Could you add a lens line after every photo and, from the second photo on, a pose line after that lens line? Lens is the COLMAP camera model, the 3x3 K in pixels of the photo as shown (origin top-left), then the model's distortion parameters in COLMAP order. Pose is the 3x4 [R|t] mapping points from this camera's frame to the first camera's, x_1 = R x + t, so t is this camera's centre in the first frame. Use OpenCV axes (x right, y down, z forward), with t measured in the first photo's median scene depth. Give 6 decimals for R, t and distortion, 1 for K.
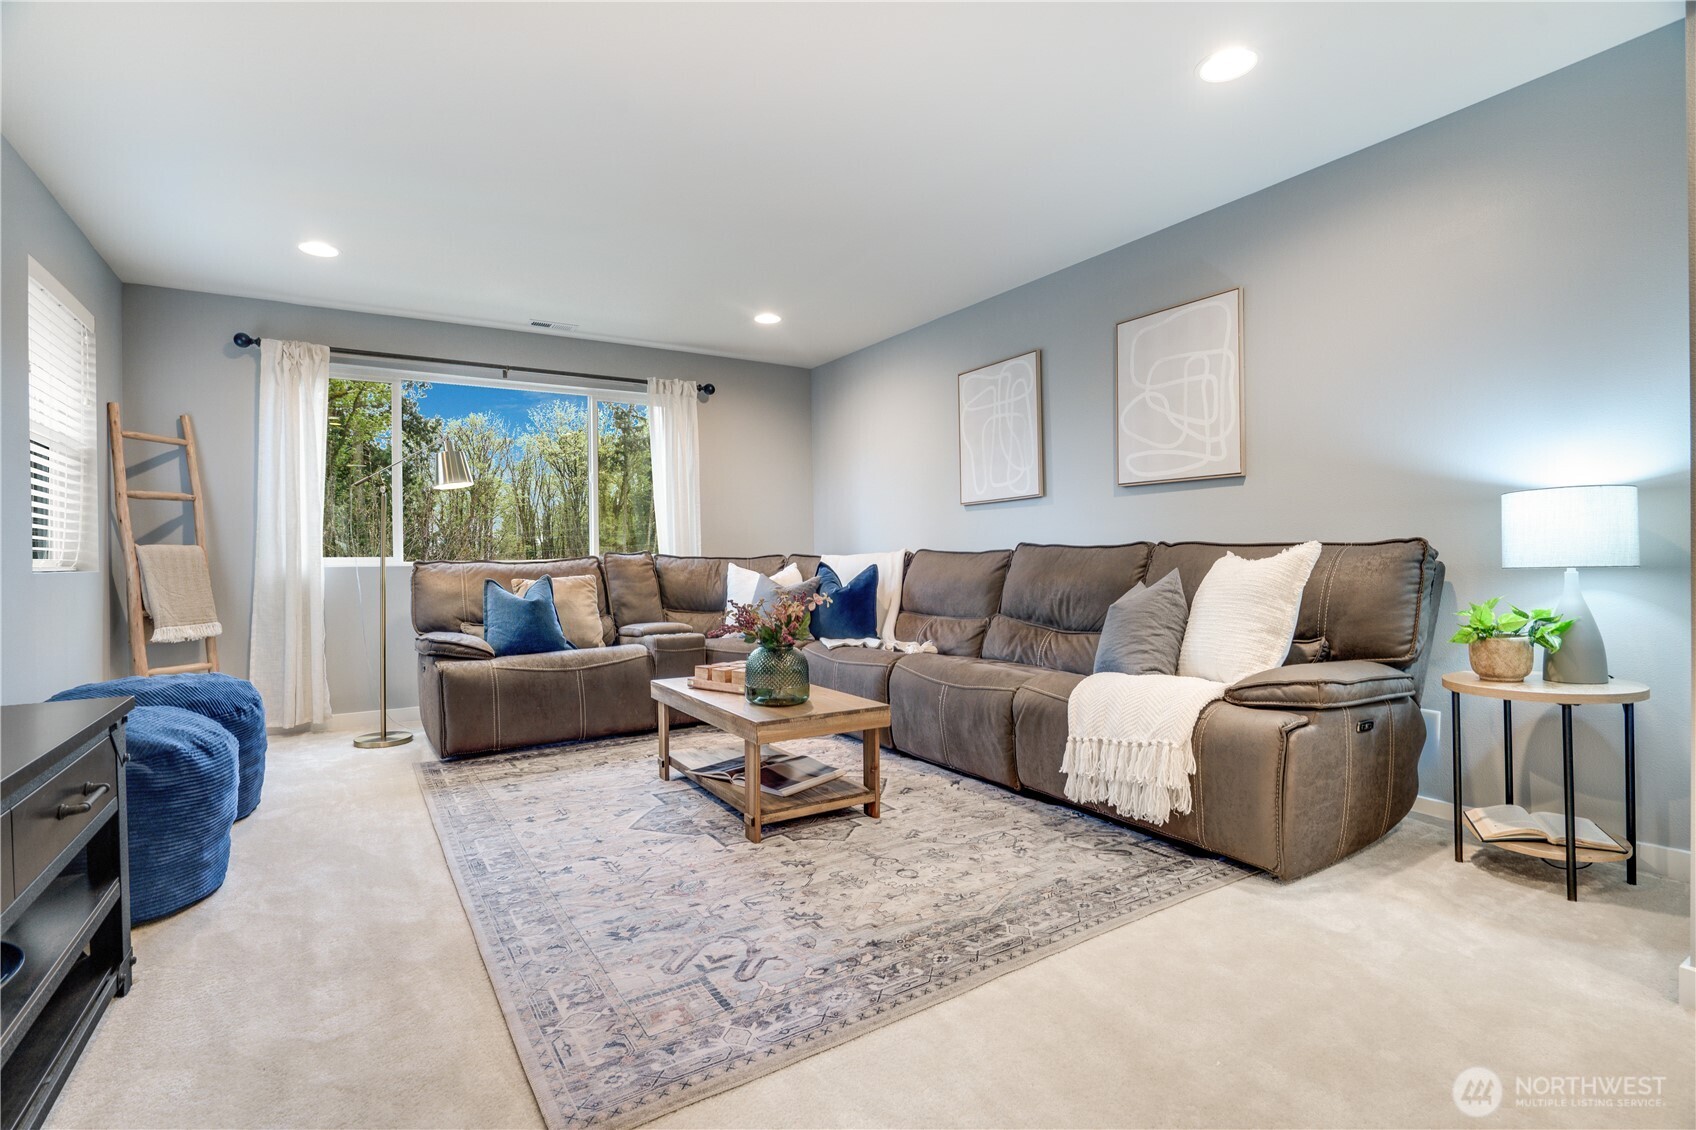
lens RADIAL K [[787.5, 0, 849.7], [0, 787.5, 555.9], [0, 0, 1]] dist [-0.052941, 0.016299]
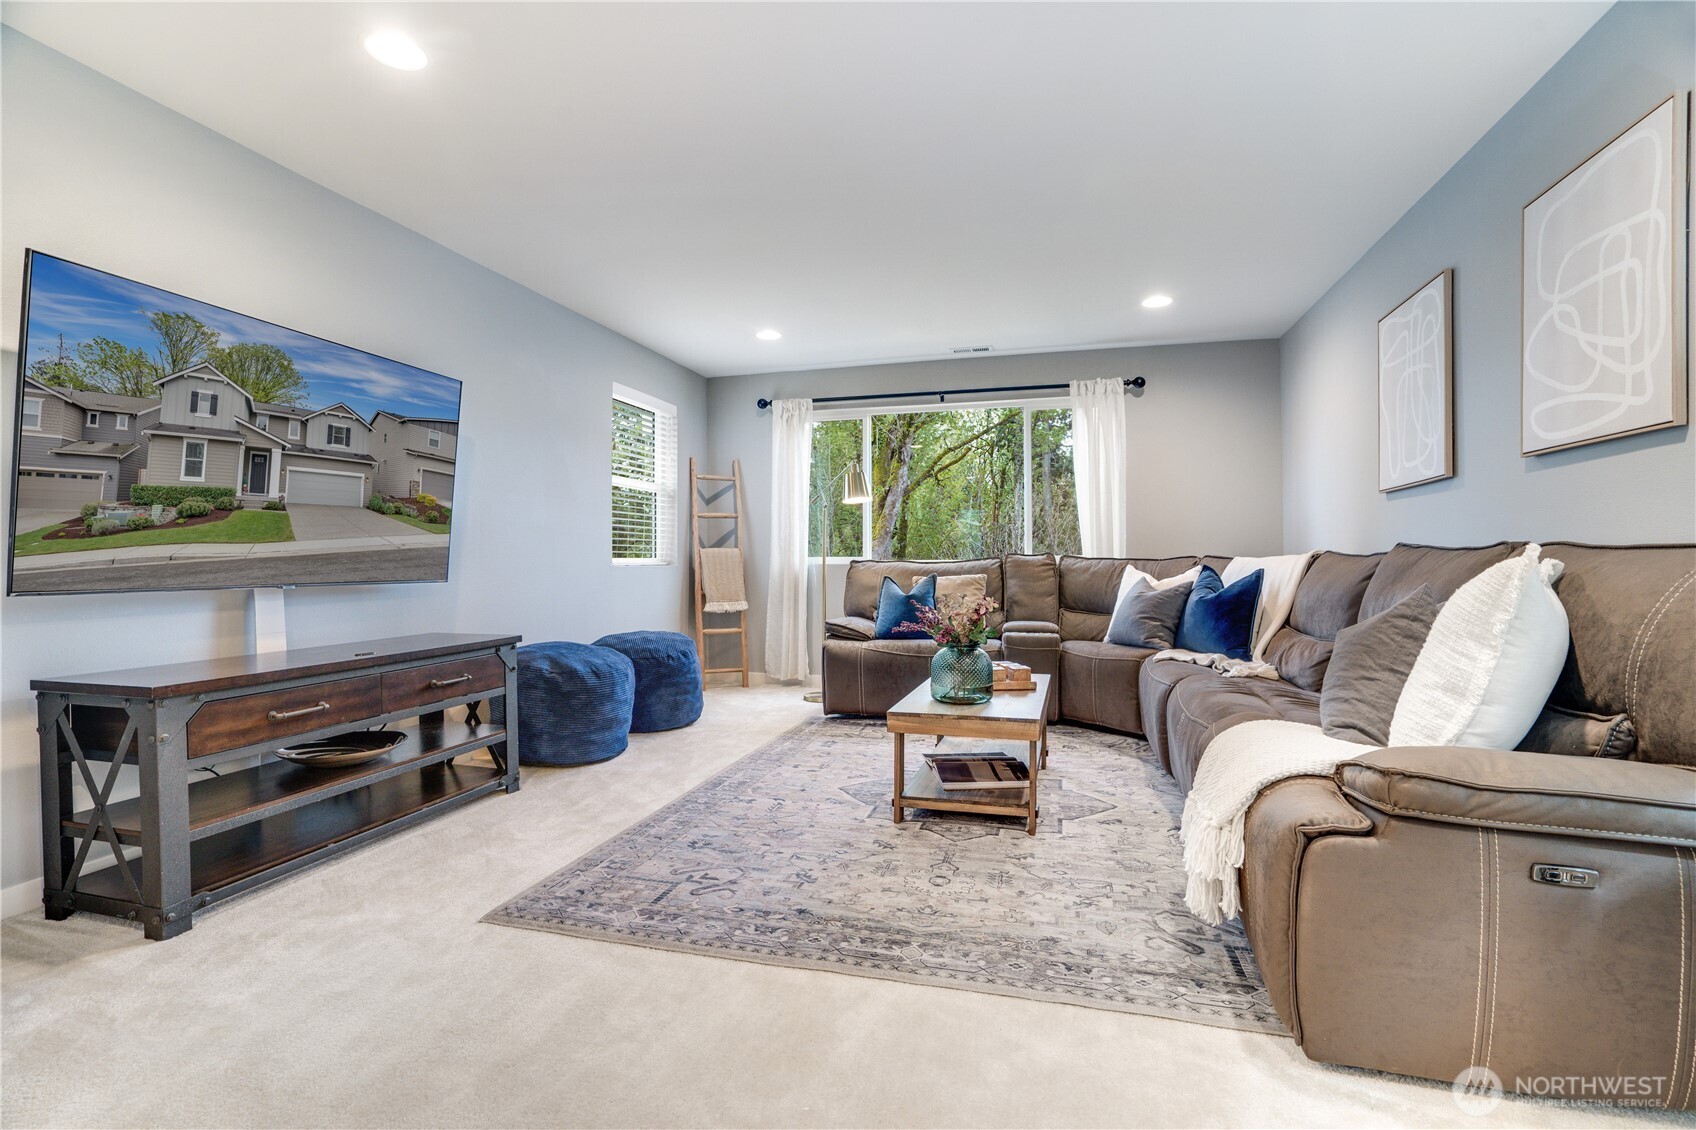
lens RADIAL K [[787.5, 0, 840.0], [0, 787.5, 556.5], [0, 0, 1]] dist [-0.052941, 0.016299]
pose [[0.666593, 0.005900, -0.745398, 0.555821], [-0.002585, 0.999981, 0.005603, -0.009274], [0.745417, -0.001808, 0.666596, 0.185427]]
